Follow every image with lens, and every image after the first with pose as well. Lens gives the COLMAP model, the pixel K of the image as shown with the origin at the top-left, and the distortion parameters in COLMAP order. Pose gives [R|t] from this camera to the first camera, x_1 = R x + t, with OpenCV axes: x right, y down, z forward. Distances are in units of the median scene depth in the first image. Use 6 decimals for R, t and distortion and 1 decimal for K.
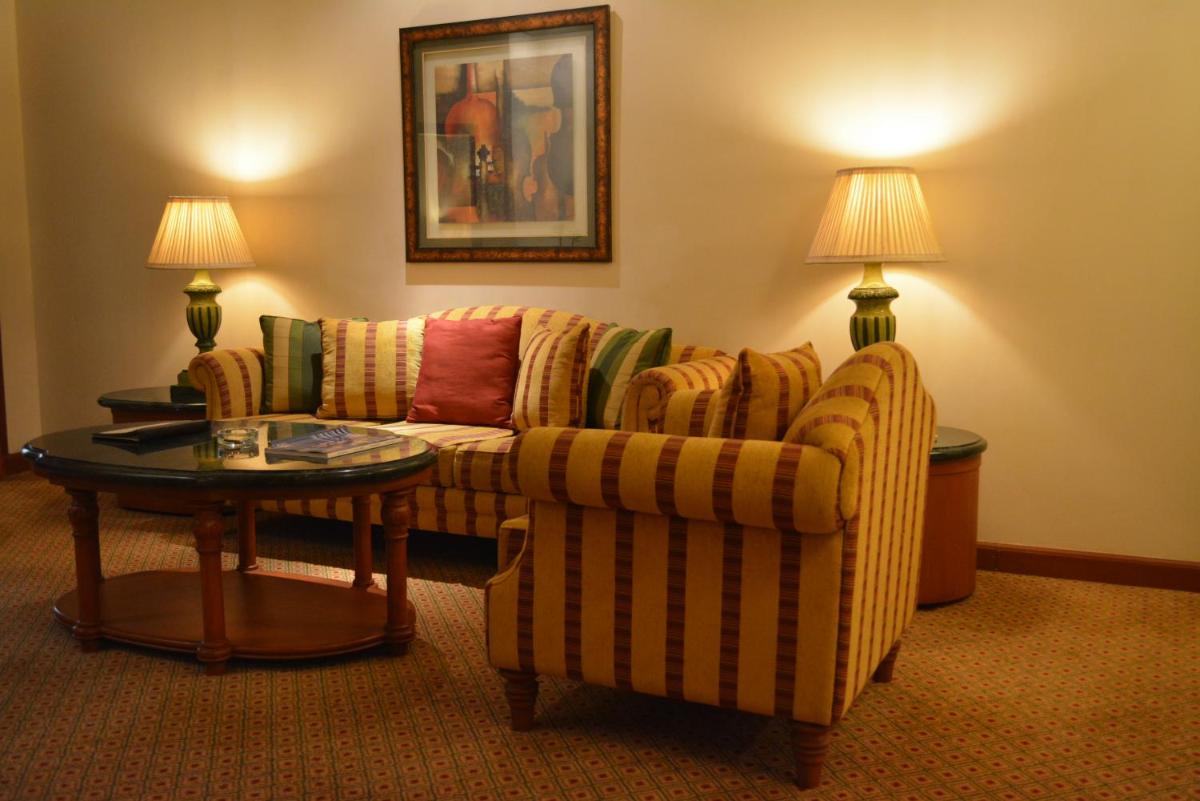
lens RADIAL K [[1135.4, 0, 601.1], [0, 1135.4, 399.7], [0, 0, 1]] dist [-0.022254, 0.000000]
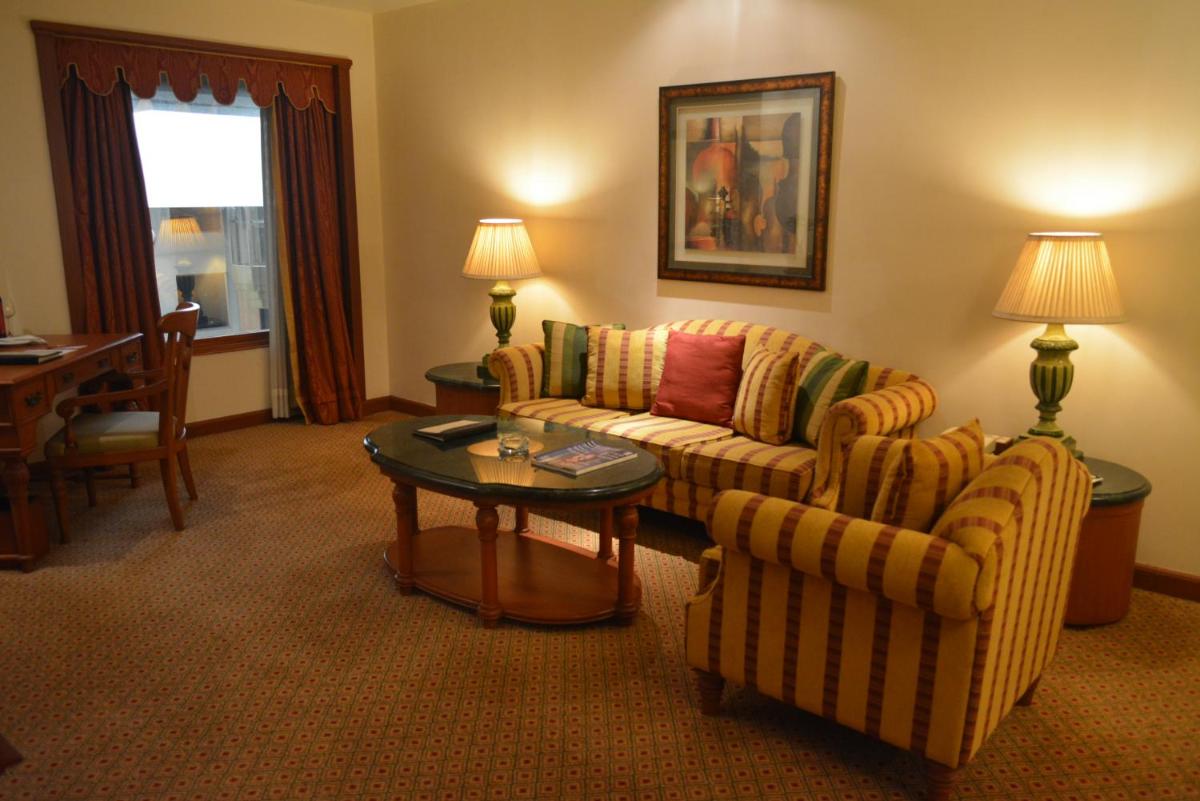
lens RADIAL K [[928.1, 0, 599.3], [0, 928.1, 401.3], [0, 0, 1]] dist [-0.016573, 0.004943]
pose [[0.967598, 0.060350, -0.245179, 0.032760], [-0.038395, 0.994891, 0.093366, -0.112528], [0.249561, -0.080927, 0.964971, -0.007004]]
